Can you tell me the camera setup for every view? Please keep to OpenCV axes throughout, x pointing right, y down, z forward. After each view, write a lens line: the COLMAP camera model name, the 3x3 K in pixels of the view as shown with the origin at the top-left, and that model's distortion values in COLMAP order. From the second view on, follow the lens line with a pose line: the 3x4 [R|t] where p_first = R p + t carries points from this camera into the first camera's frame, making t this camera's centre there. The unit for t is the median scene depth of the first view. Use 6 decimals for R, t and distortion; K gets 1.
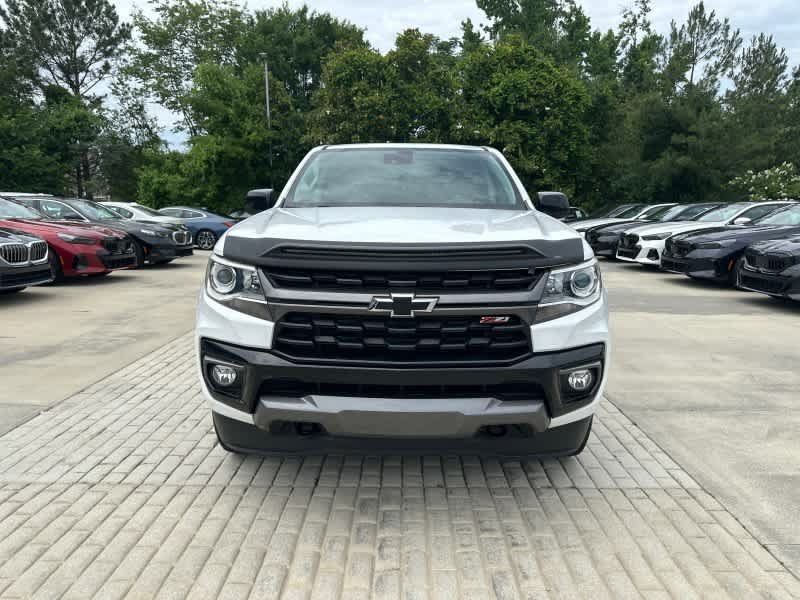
lens RADIAL K [[571.9, 0, 401.8], [0, 571.9, 298.6], [0, 0, 1]] dist [0.037017, -0.053097]
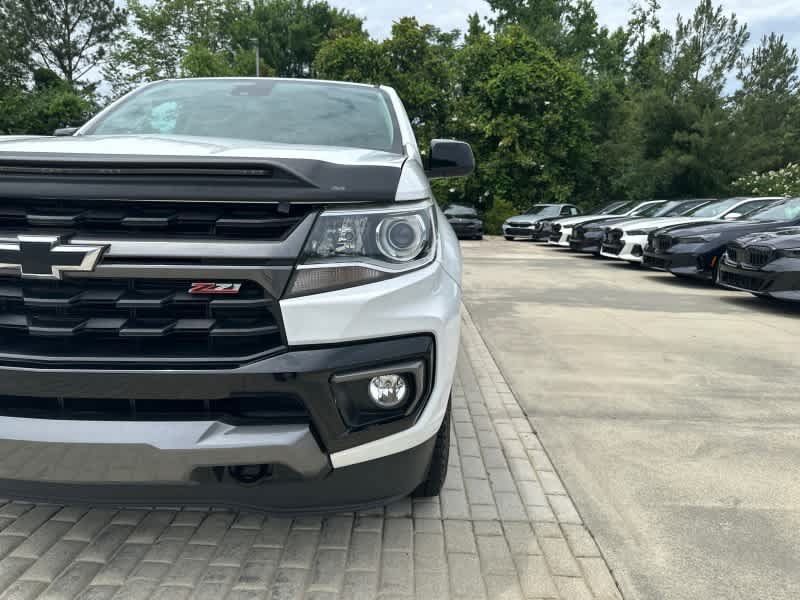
lens RADIAL K [[579.4, 0, 400.0], [0, 579.4, 300.0], [0, 0, 1]] dist [0.010342, -0.023926]
pose [[0.999558, 0.027224, -0.011920, 0.027038], [-0.027202, 0.999628, 0.002022, 0.004596], [0.011971, -0.001697, 0.999927, 0.023713]]
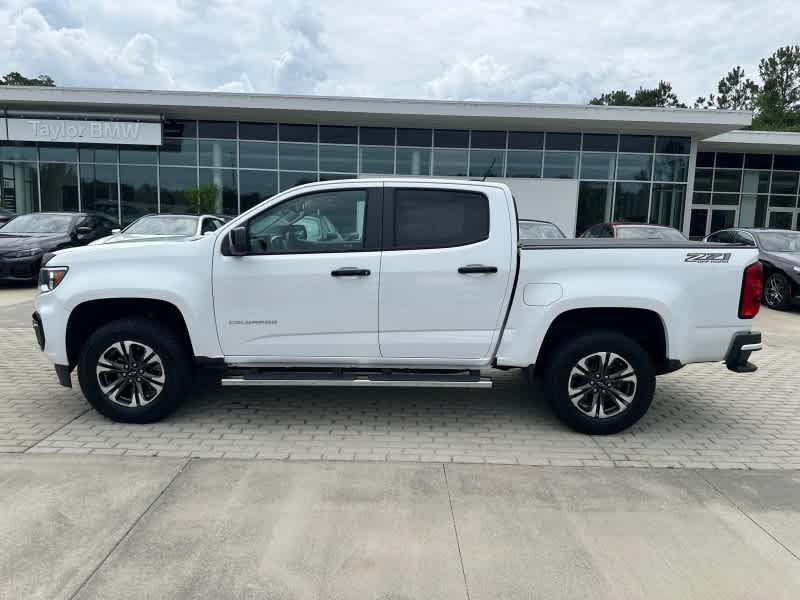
lens RADIAL K [[559.0, 0, 409.4], [0, 559.0, 320.9], [0, 0, 1]] dist [0.030382, -0.047999]
pose [[0.016999, 0.170924, -0.985138, 0.161482], [-0.177871, 0.970081, 0.165242, -0.030663], [0.983907, 0.172419, 0.046893, 0.162283]]
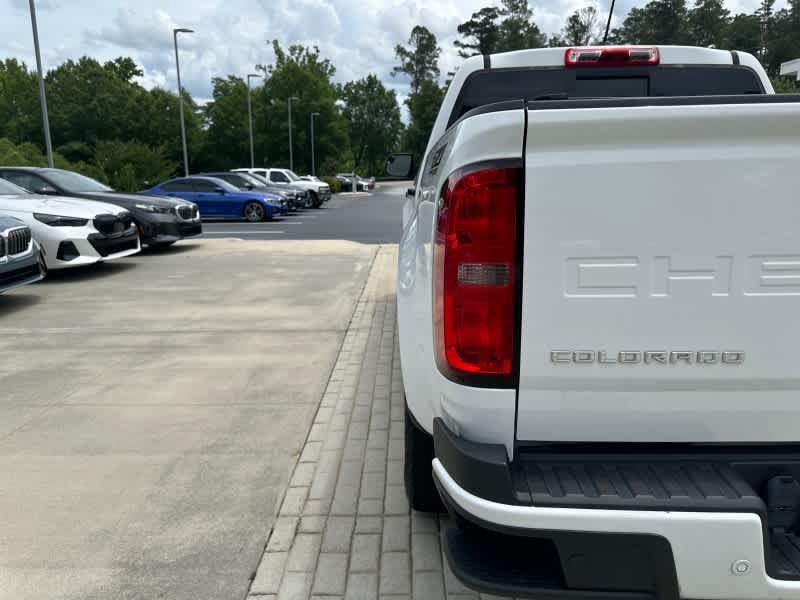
lens RADIAL K [[575.1, 0, 397.0], [0, 575.1, 302.4], [0, 0, 1]] dist [0.008990, -0.019973]
pose [[-0.999957, 0.007393, 0.005587, 0.031733], [0.008918, 0.931615, 0.363338, -0.042079], [-0.002518, 0.363372, -0.931641, 0.279161]]
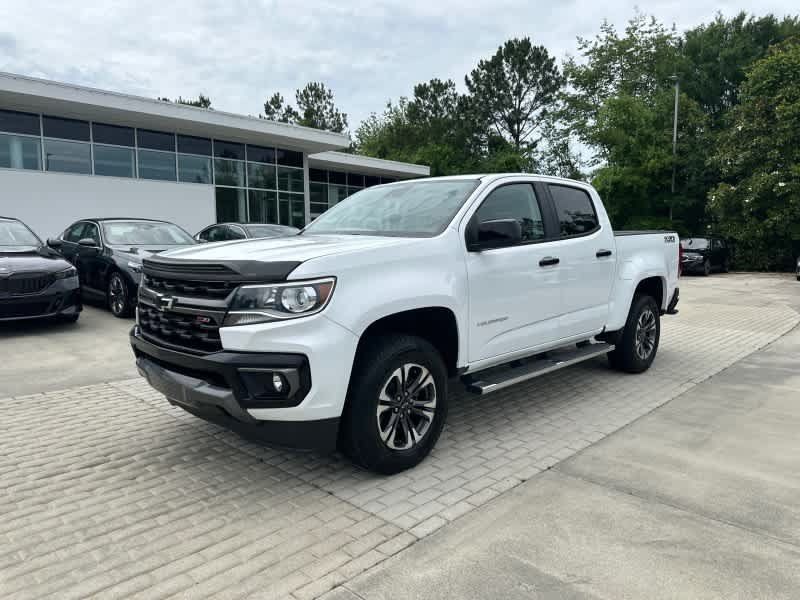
lens RADIAL K [[564.3, 0, 400.0], [0, 564.3, 300.0], [0, 0, 1]] dist [0.056713, -0.062998]
pose [[0.725992, 0.074580, -0.683647, 0.100485], [-0.106486, 0.994304, -0.004611, -0.003637], [0.679409, 0.076146, 0.729798, 0.026294]]
